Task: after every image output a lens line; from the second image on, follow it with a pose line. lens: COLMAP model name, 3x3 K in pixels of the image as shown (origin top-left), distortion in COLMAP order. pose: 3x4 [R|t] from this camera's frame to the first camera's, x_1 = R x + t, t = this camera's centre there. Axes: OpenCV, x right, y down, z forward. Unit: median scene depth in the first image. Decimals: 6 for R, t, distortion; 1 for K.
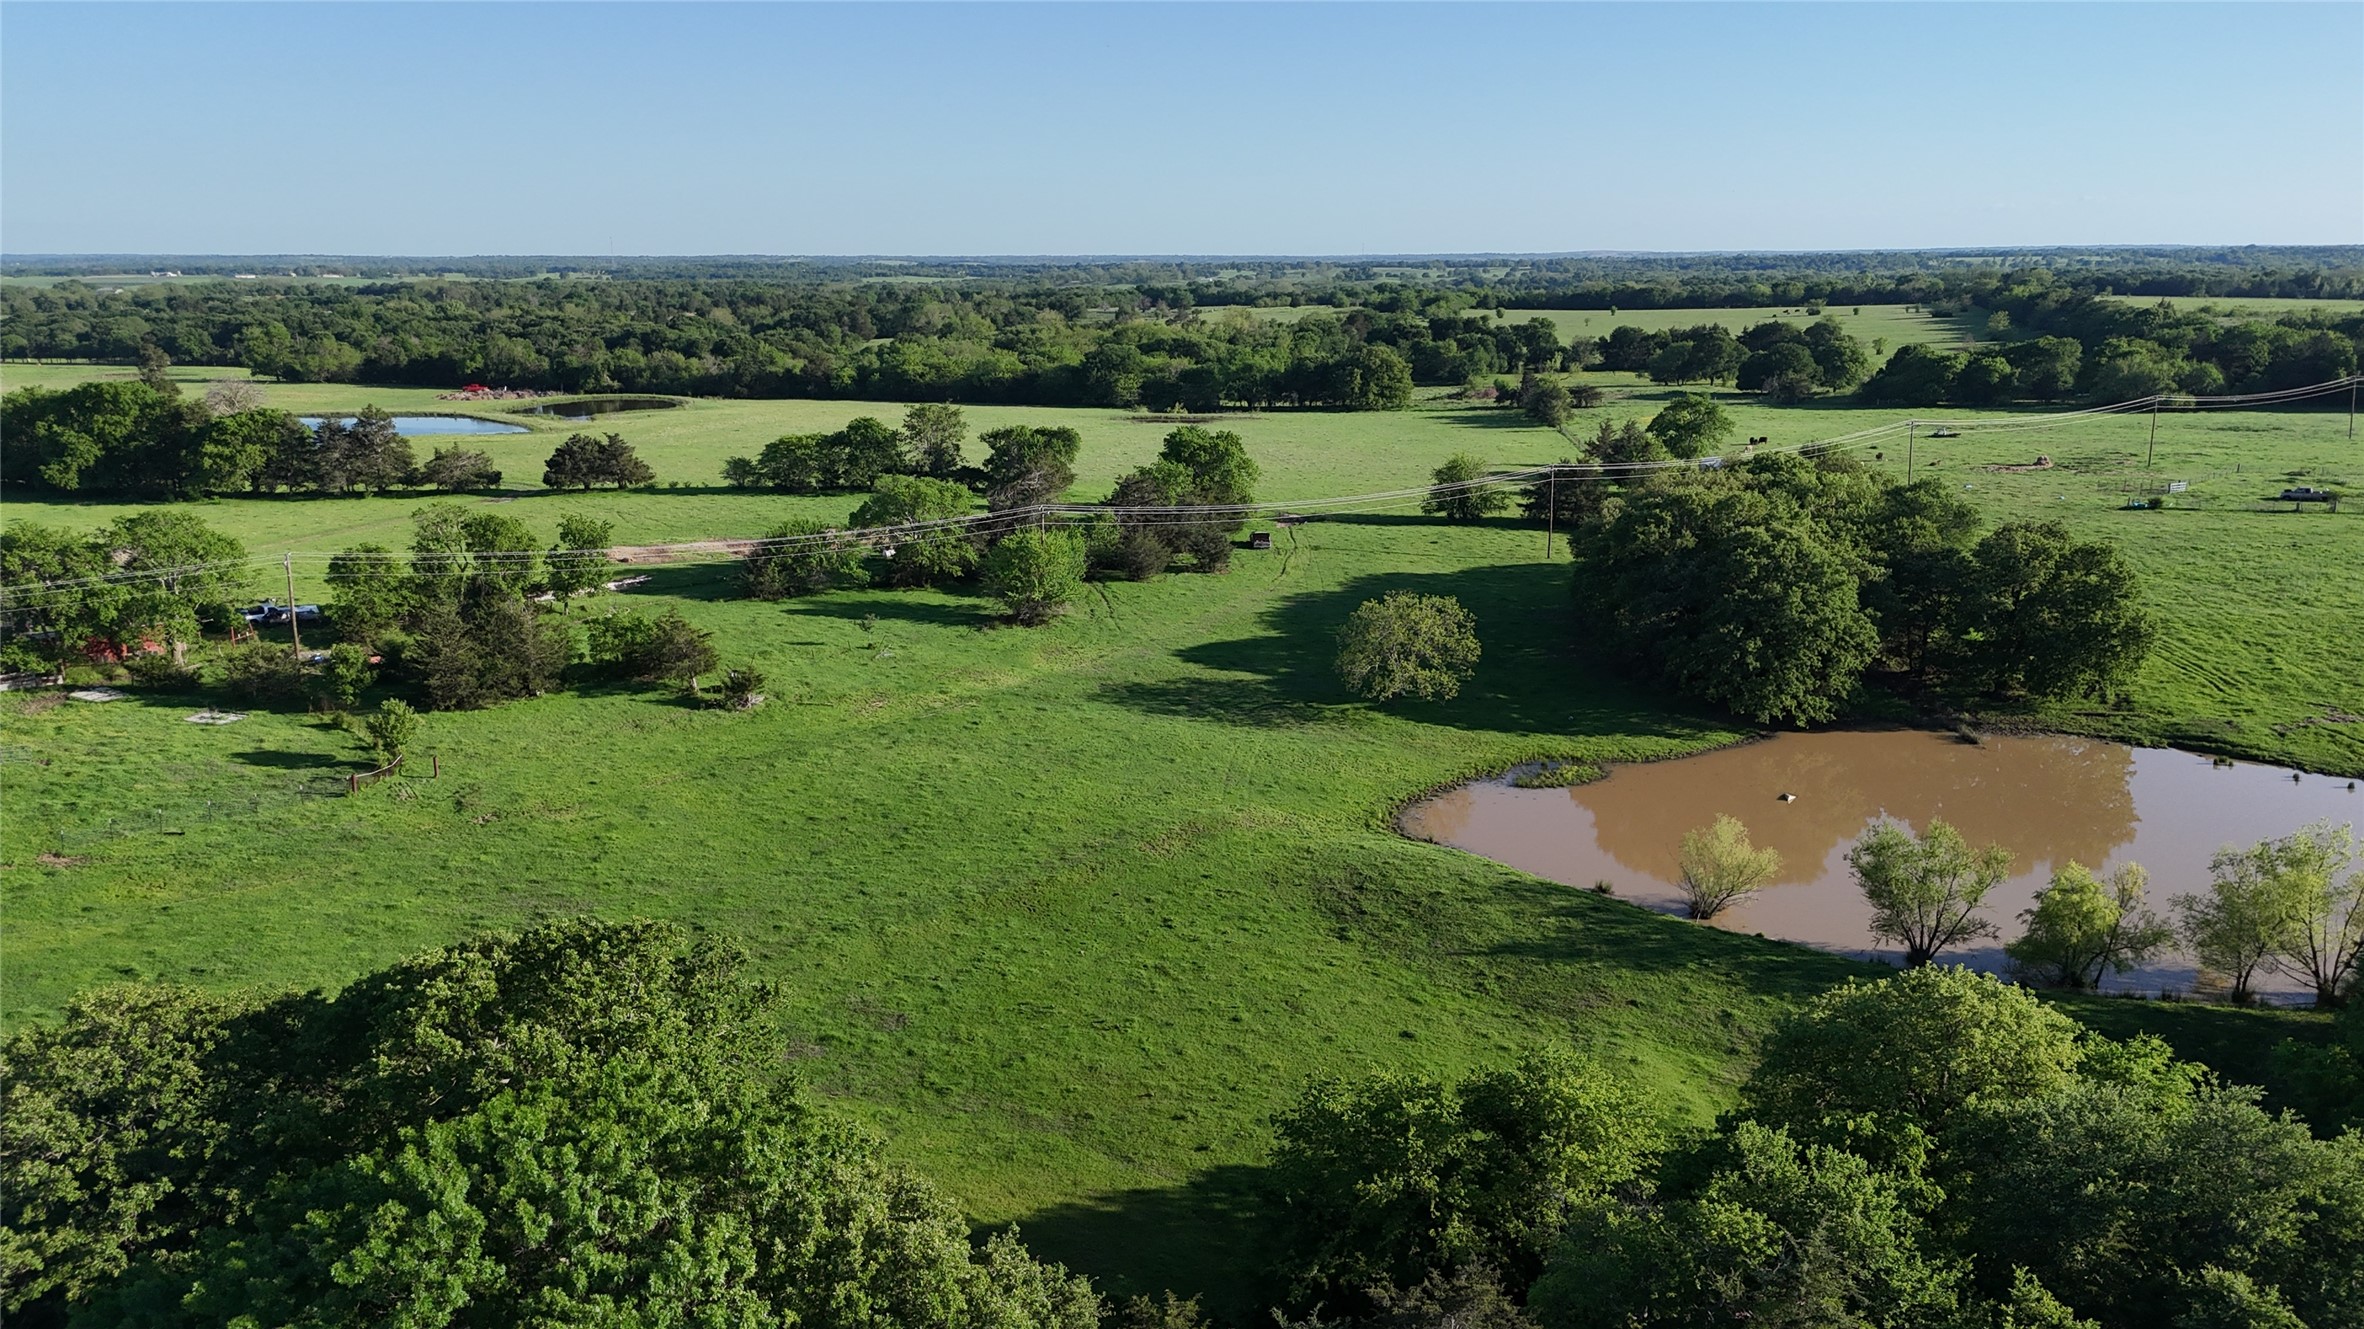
lens RADIAL K [[1733.6, 0, 1182.0], [0, 1733.6, 664.5], [0, 0, 1]] dist [0.092178, -0.095591]
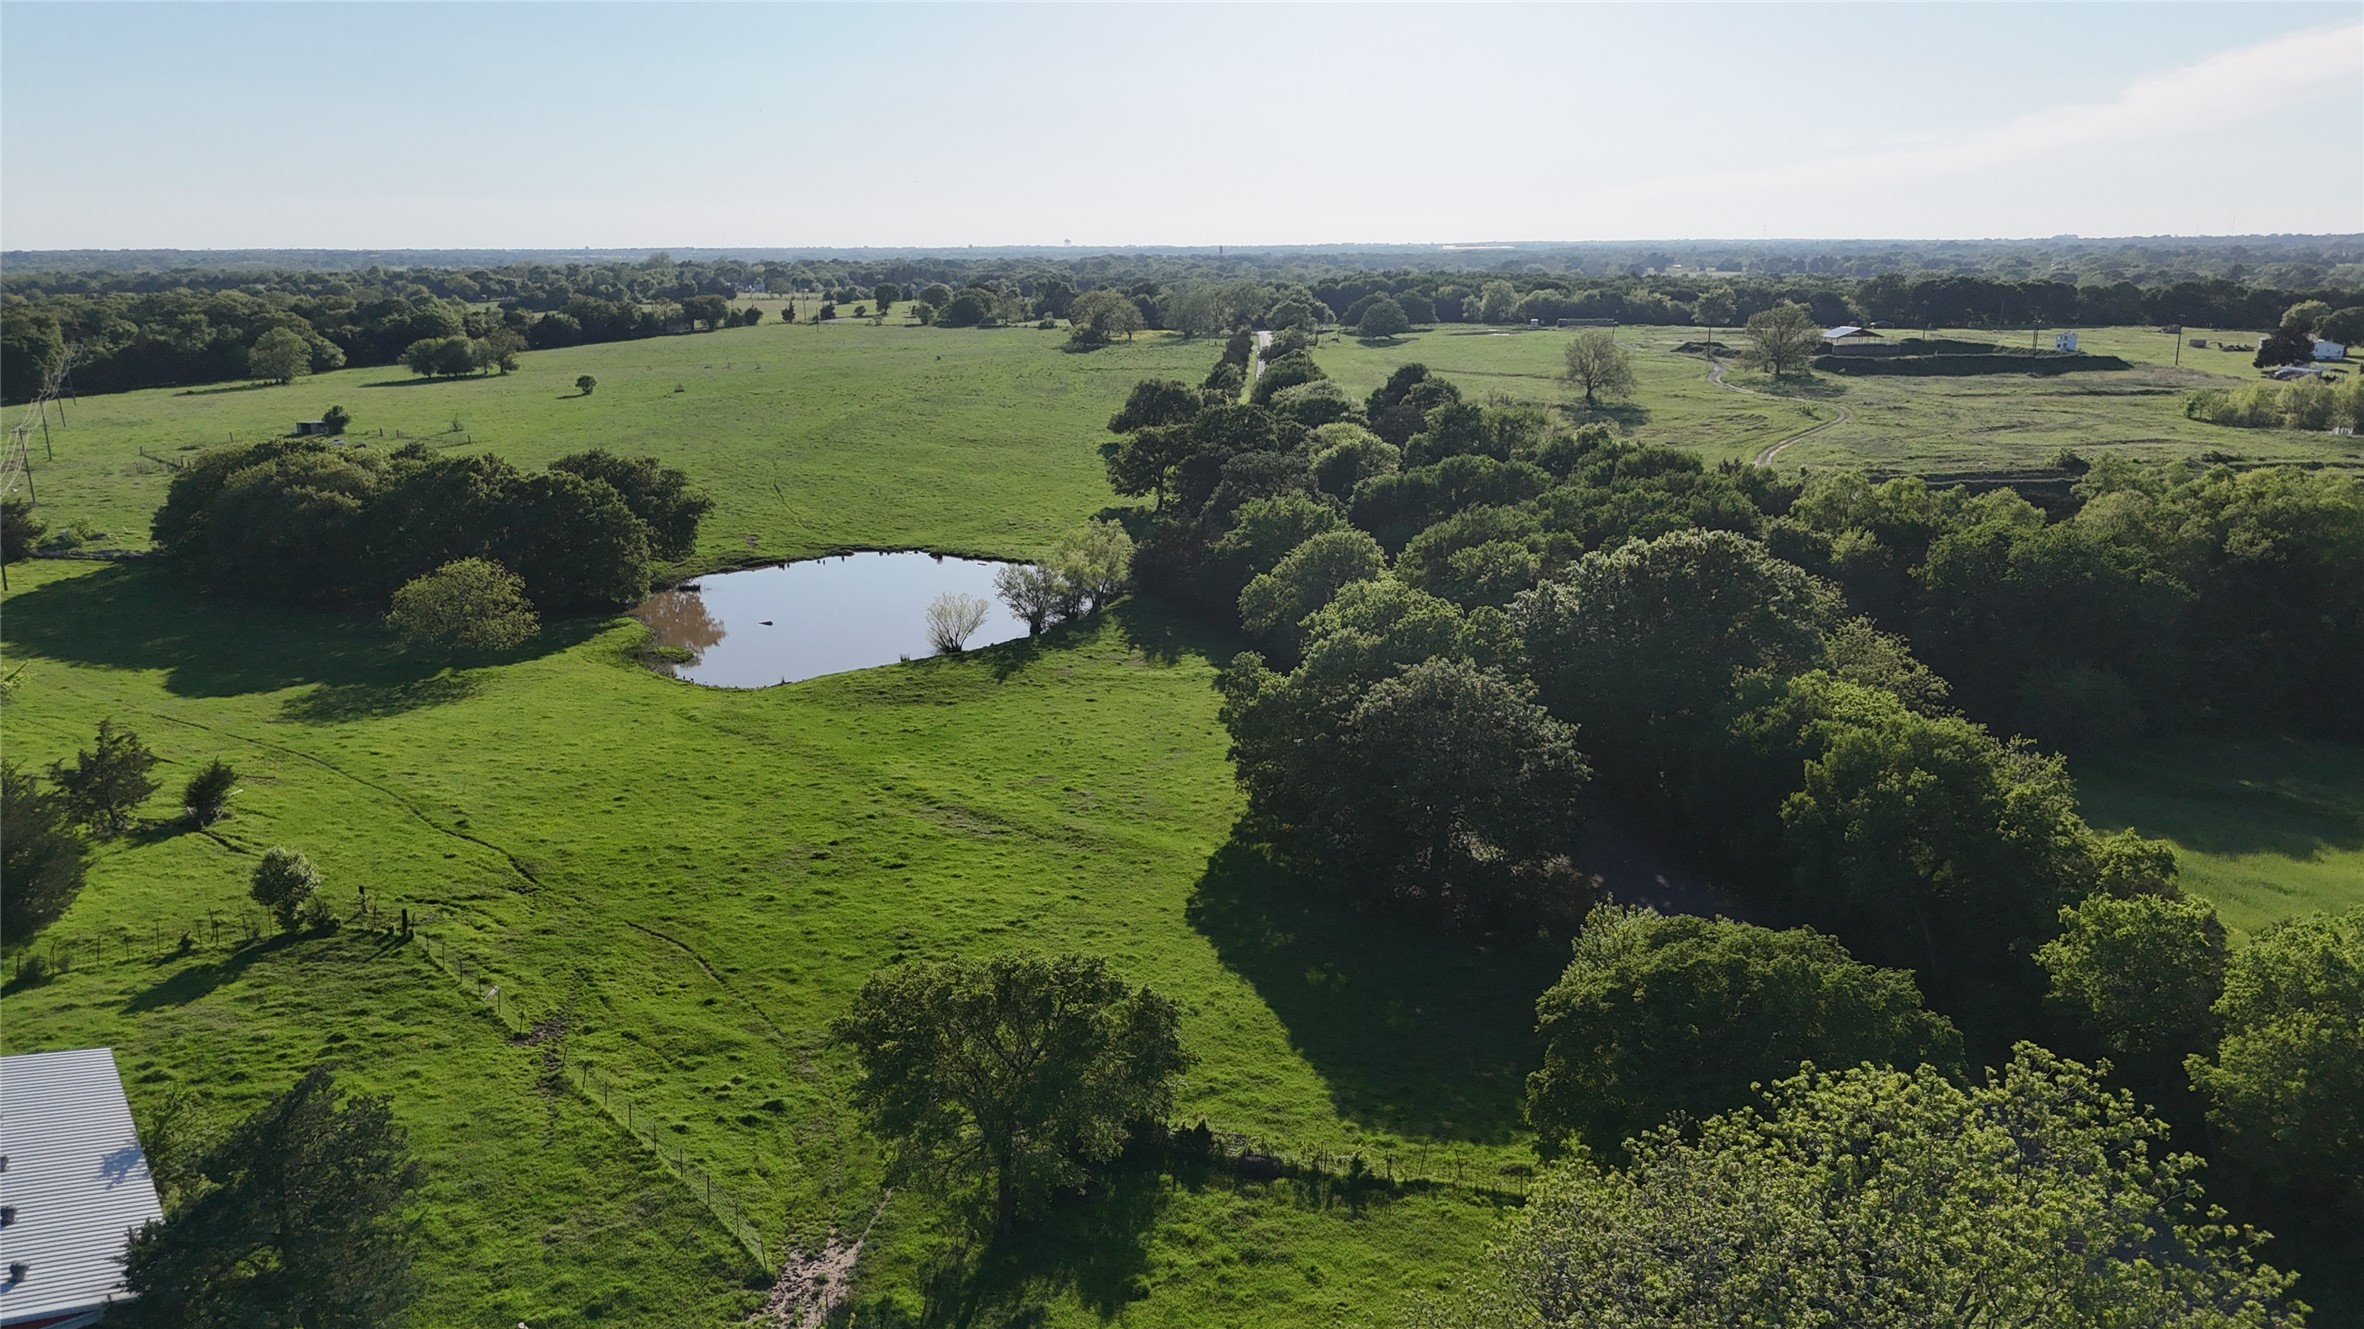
lens RADIAL K [[1736.4, 0, 1182.0], [0, 1736.4, 664.5], [0, 0, 1]] dist [0.070197, -0.043598]
pose [[0.065738, -0.227656, 0.971520, -0.870586], [0.236952, 0.949338, 0.206425, -0.091491], [-0.969295, 0.216633, 0.116351, 0.387519]]
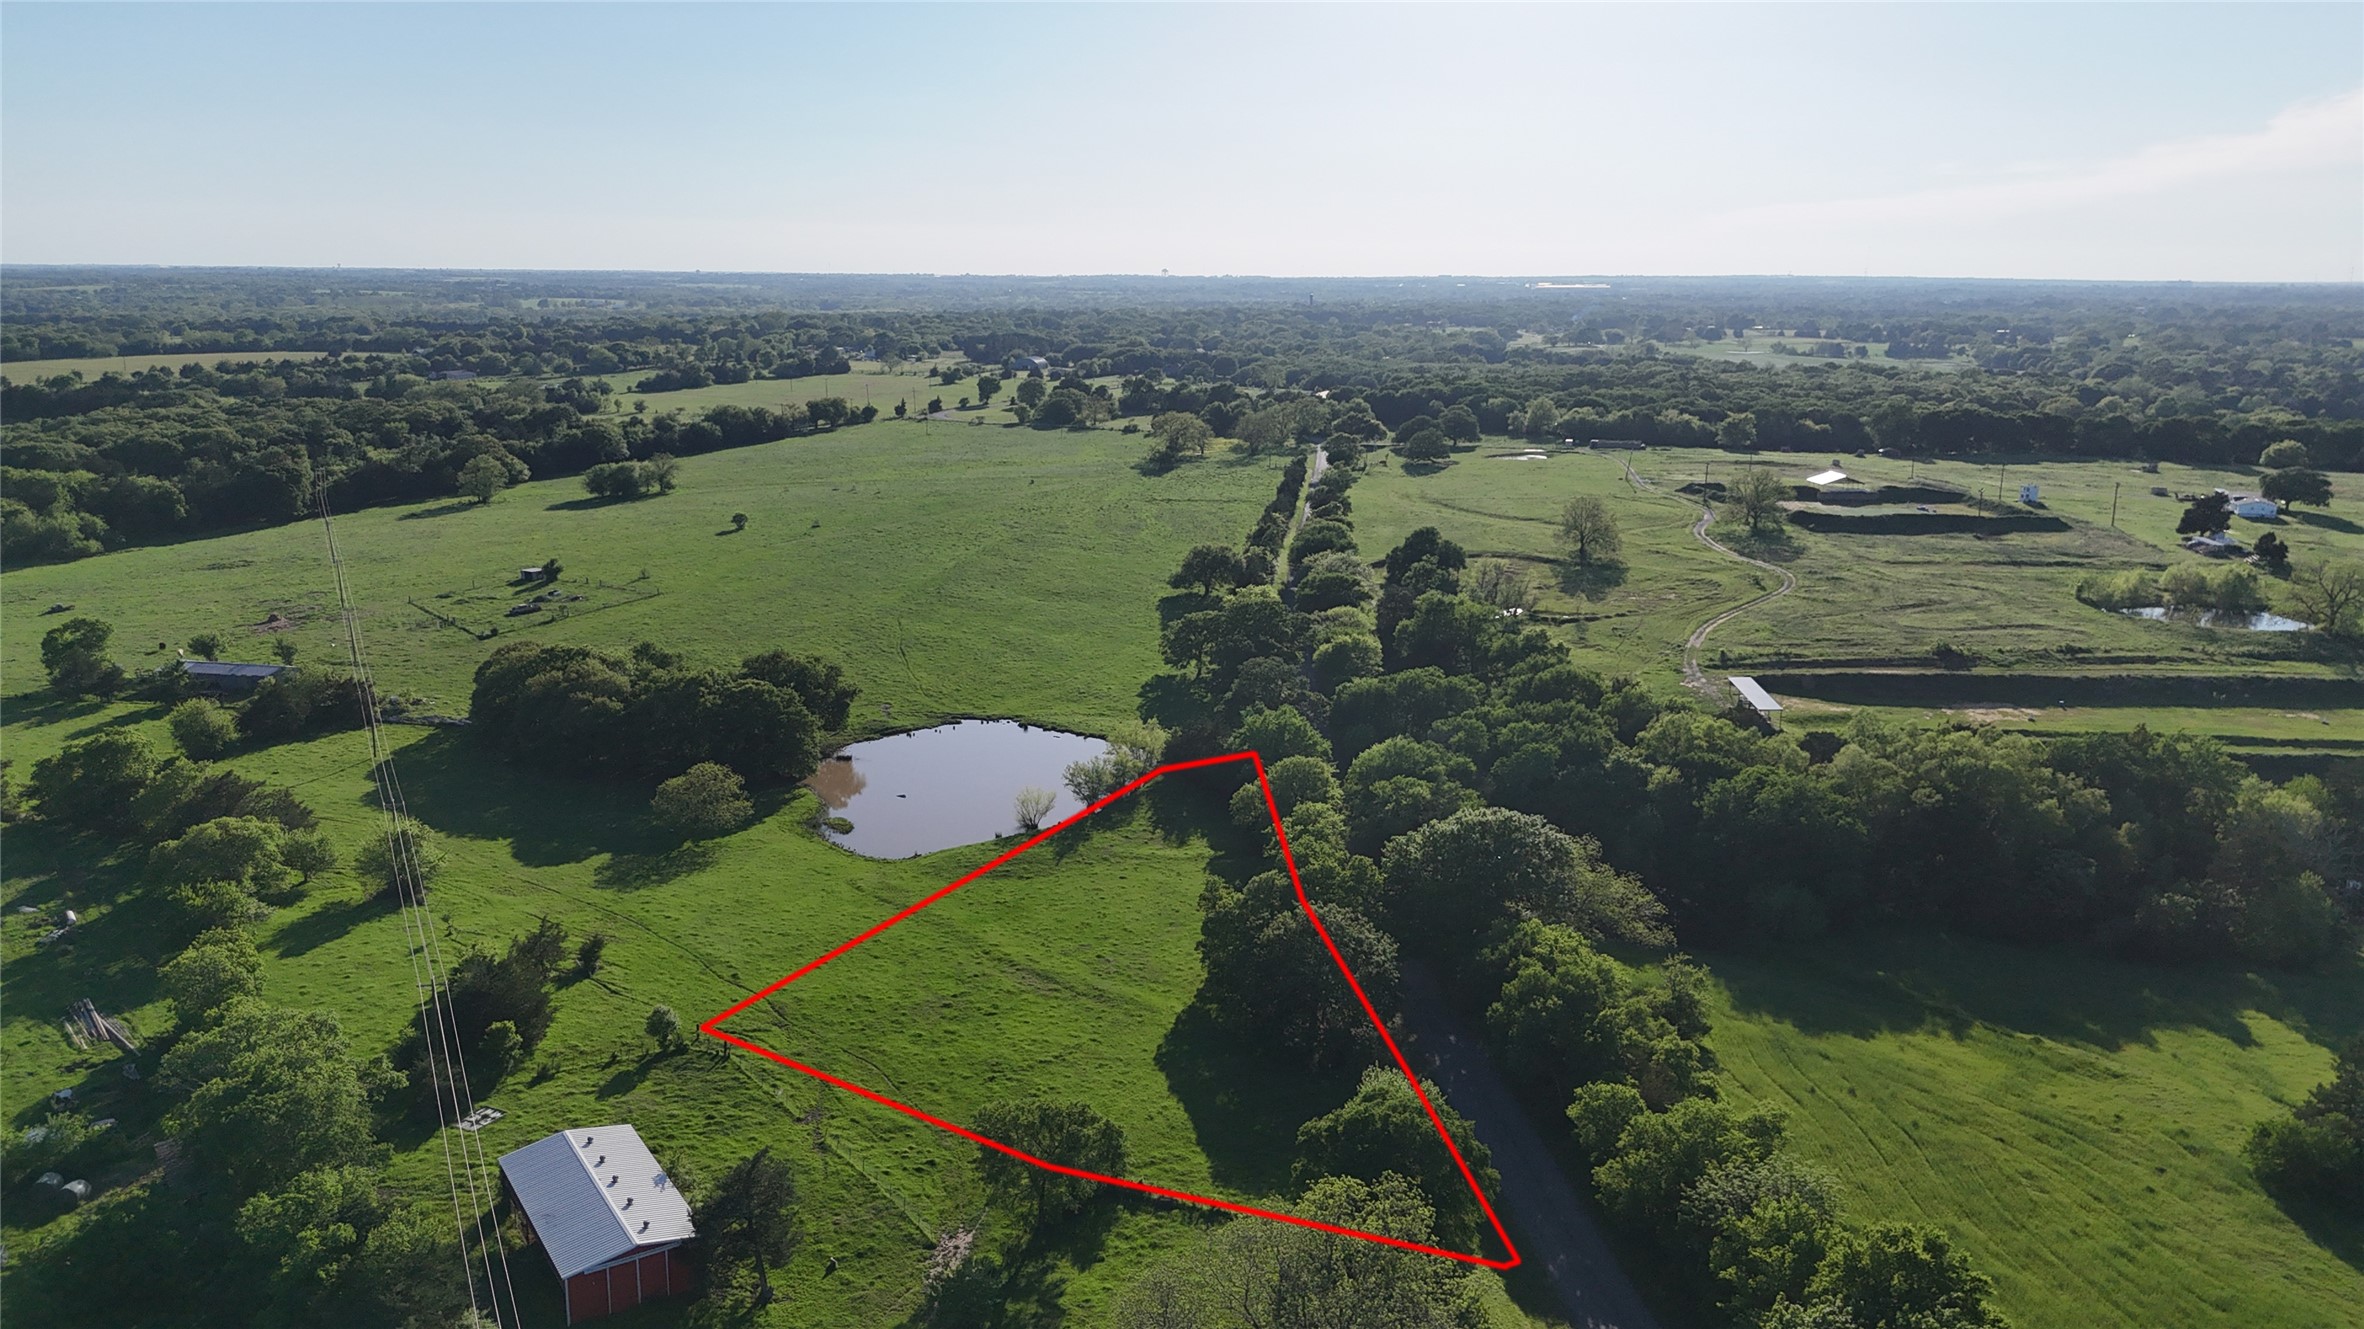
lens RADIAL K [[1733.6, 0, 1182.0], [0, 1733.6, 664.5], [0, 0, 1]] dist [0.092178, -0.095591]
pose [[0.119850, -0.211623, 0.969975, -1.287732], [0.220963, 0.958197, 0.181752, -0.305705], [-0.967890, 0.192546, 0.161601, 0.239375]]
